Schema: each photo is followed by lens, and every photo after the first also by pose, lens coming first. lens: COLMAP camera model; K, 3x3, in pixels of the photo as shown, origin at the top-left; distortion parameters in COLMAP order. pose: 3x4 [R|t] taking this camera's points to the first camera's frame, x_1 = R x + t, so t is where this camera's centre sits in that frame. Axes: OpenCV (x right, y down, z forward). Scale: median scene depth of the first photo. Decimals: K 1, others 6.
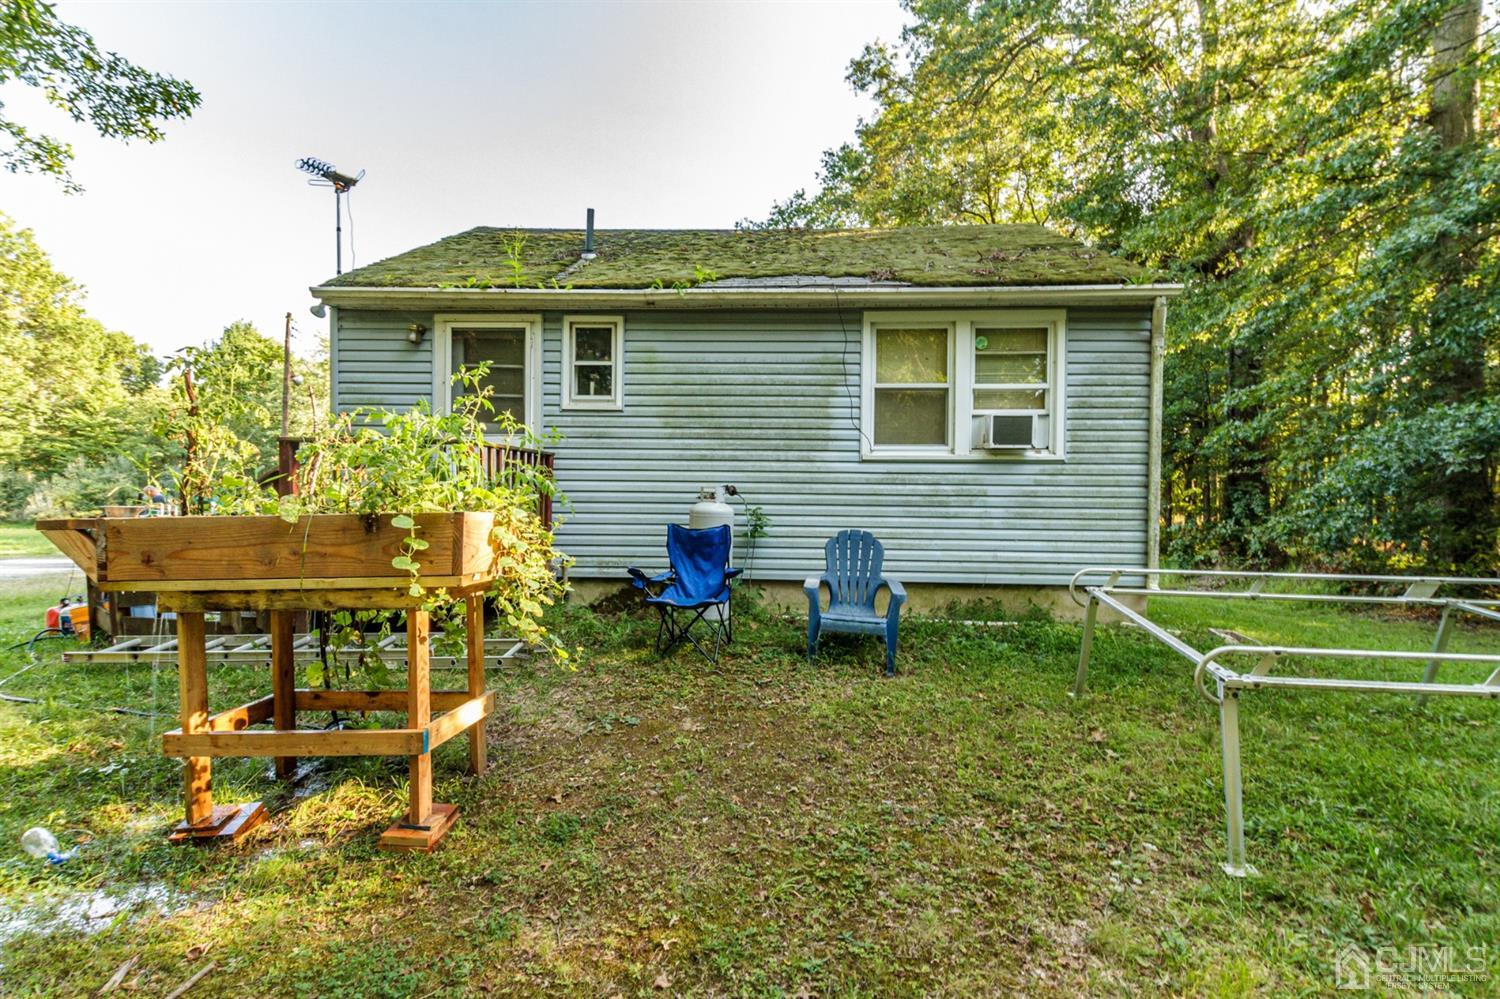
lens RADIAL K [[681.2, 0, 752.1], [0, 681.2, 504.3], [0, 0, 1]] dist [0.007884, -0.003566]
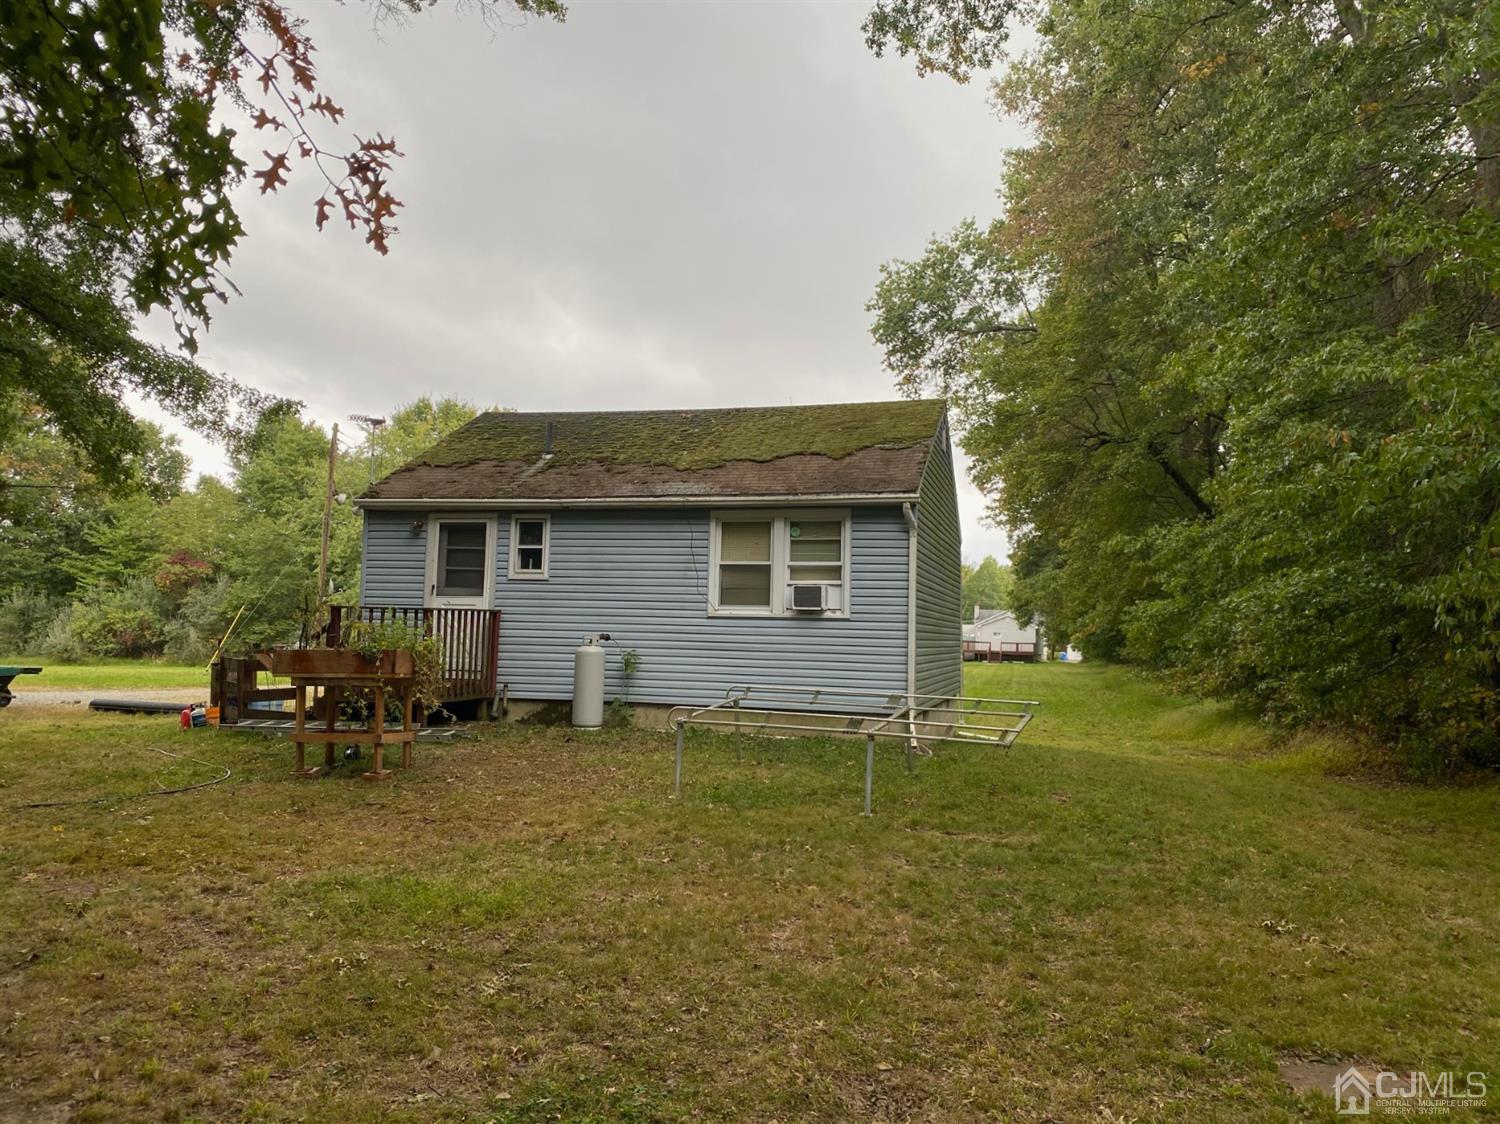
lens RADIAL K [[1105.1, 0, 775.7], [0, 1105.1, 559.0], [0, 0, 1]] dist [0.025191, -0.020162]
pose [[0.978398, -0.001558, -0.206722, 0.751175], [-0.014725, 0.996906, -0.077206, -0.010761], [0.206203, 0.078583, 0.975349, -1.153664]]
